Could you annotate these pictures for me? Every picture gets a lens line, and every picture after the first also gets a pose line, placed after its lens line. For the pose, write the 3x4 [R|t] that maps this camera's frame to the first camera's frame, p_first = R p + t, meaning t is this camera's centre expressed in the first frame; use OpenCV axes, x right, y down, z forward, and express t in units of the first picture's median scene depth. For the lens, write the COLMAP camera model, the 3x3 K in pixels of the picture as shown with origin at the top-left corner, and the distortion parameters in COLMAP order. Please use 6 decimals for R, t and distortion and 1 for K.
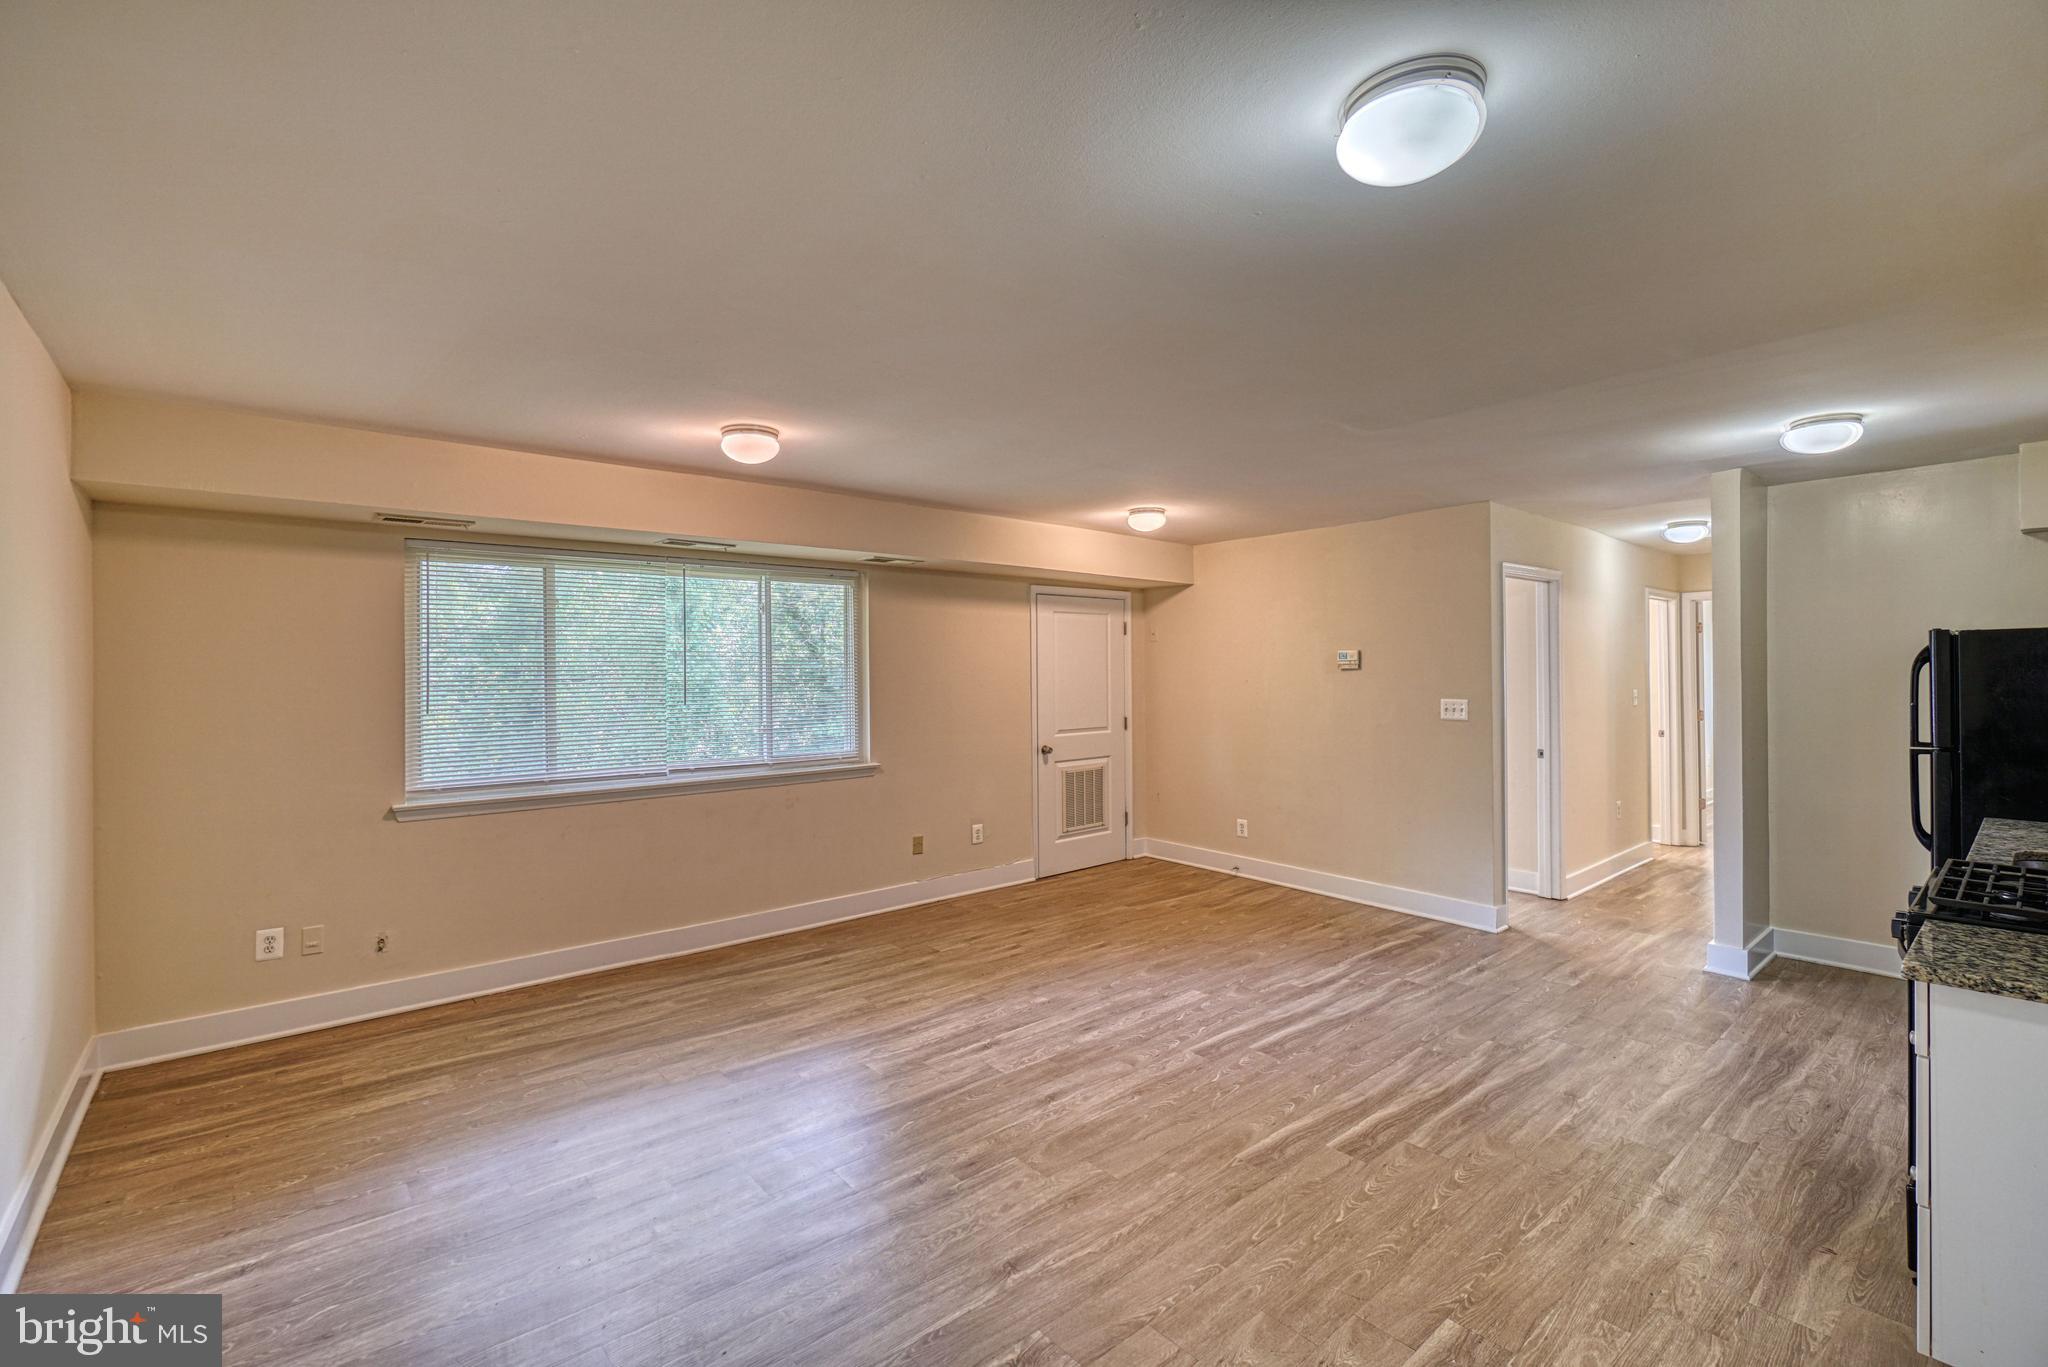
lens RADIAL K [[909.5, 0, 1027.2], [0, 909.5, 671.8], [0, 0, 1]] dist [-0.001435, -0.000613]
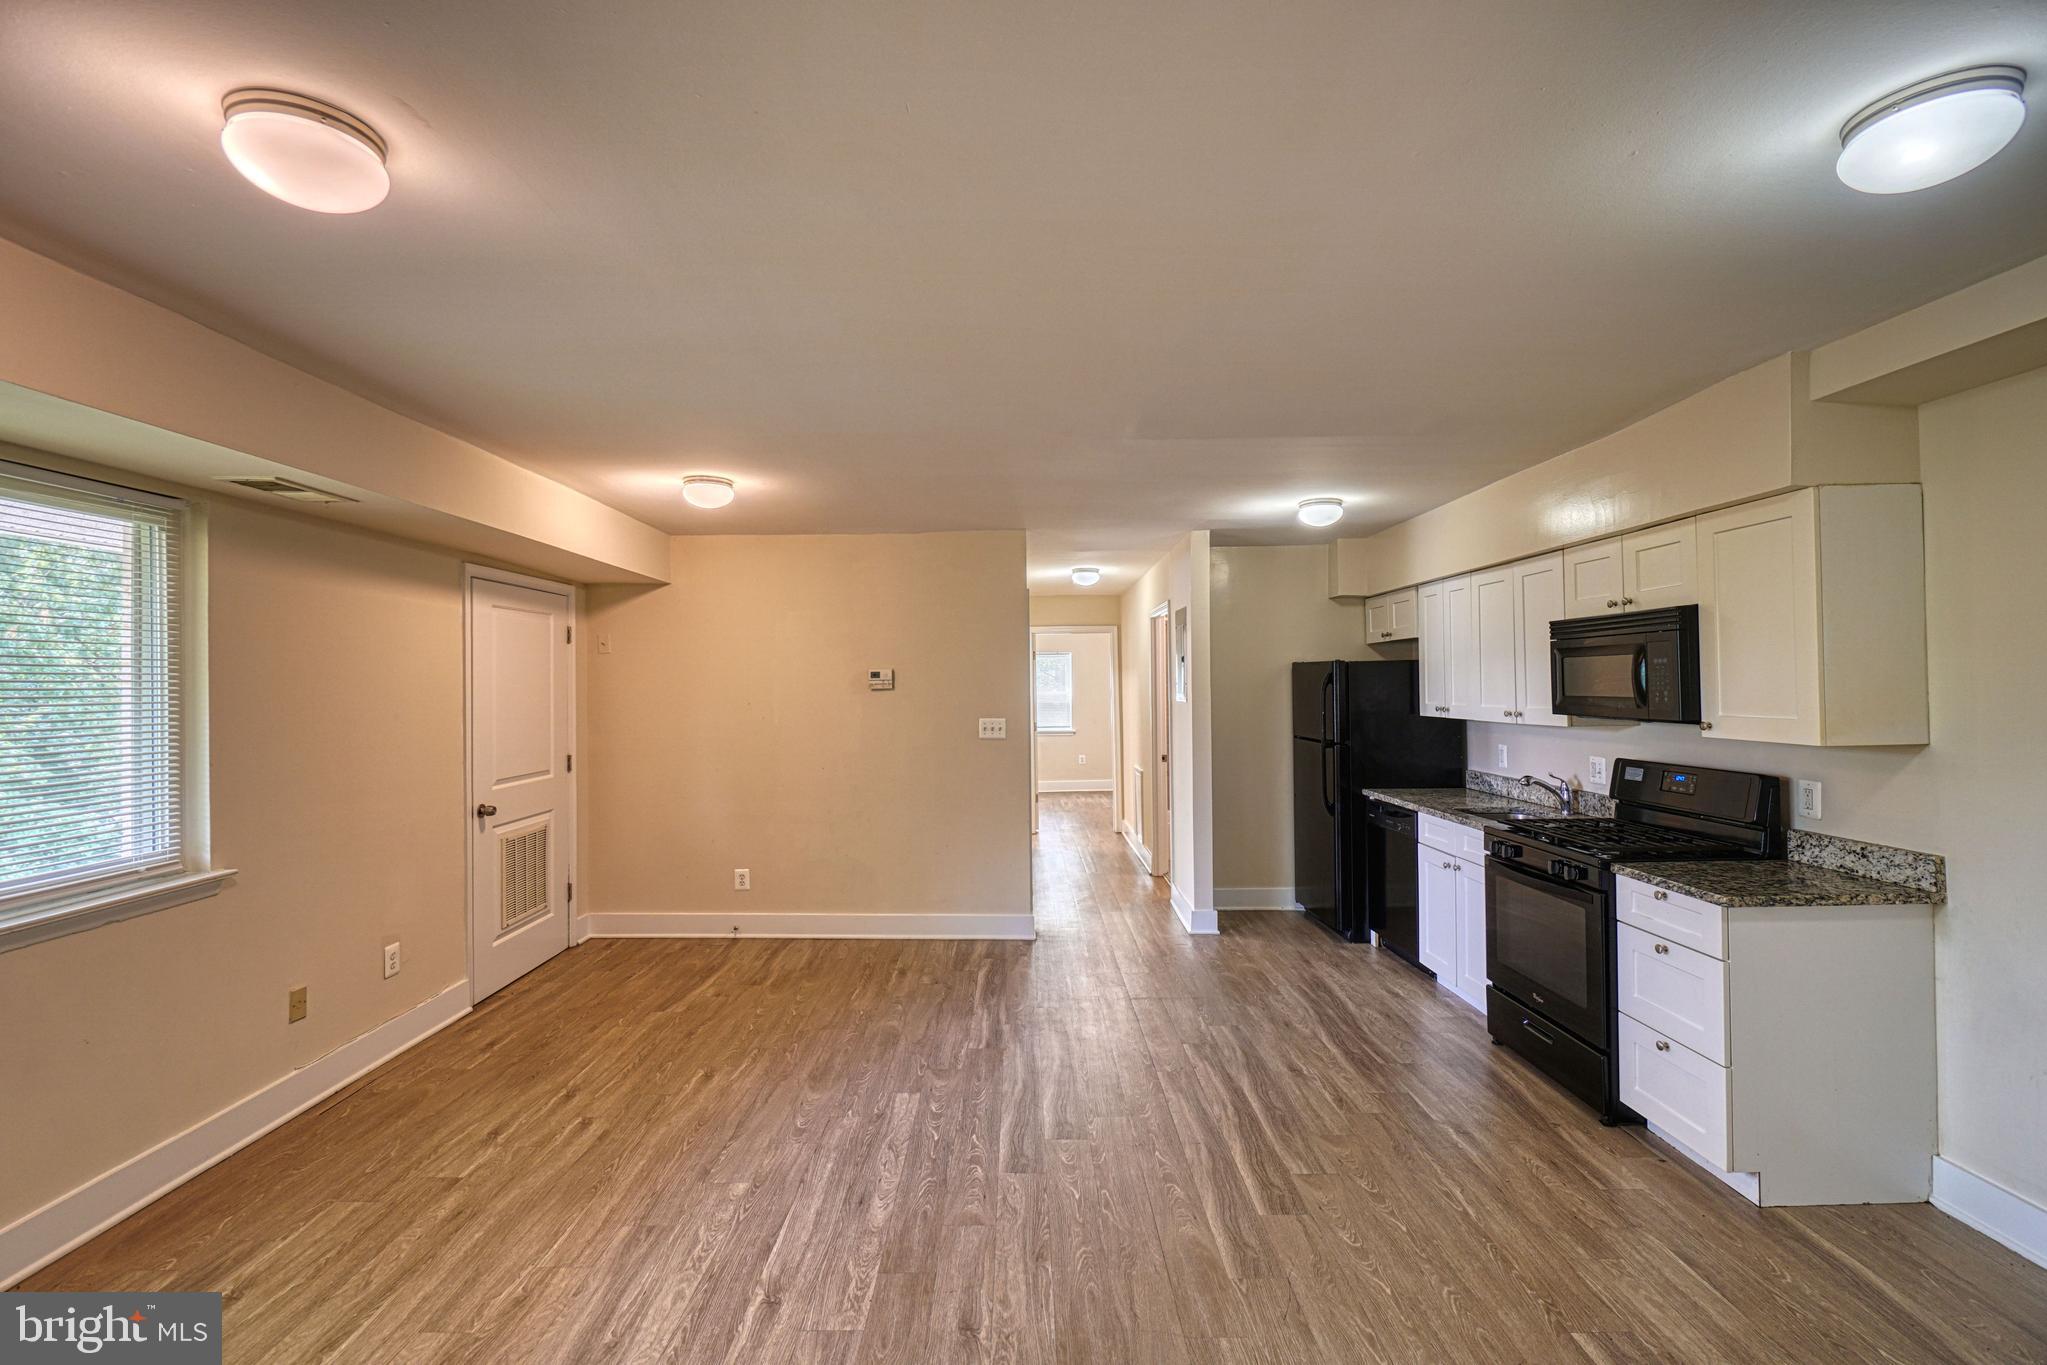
lens RADIAL K [[894.1, 0, 1023.8], [0, 894.1, 680.2], [0, 0, 1]] dist [0.001065, -0.003943]
pose [[0.645274, 0.005998, 0.763928, -0.305501], [0.004638, 0.999920, -0.011768, -0.000773], [-0.763937, 0.011137, 0.645195, 0.363583]]
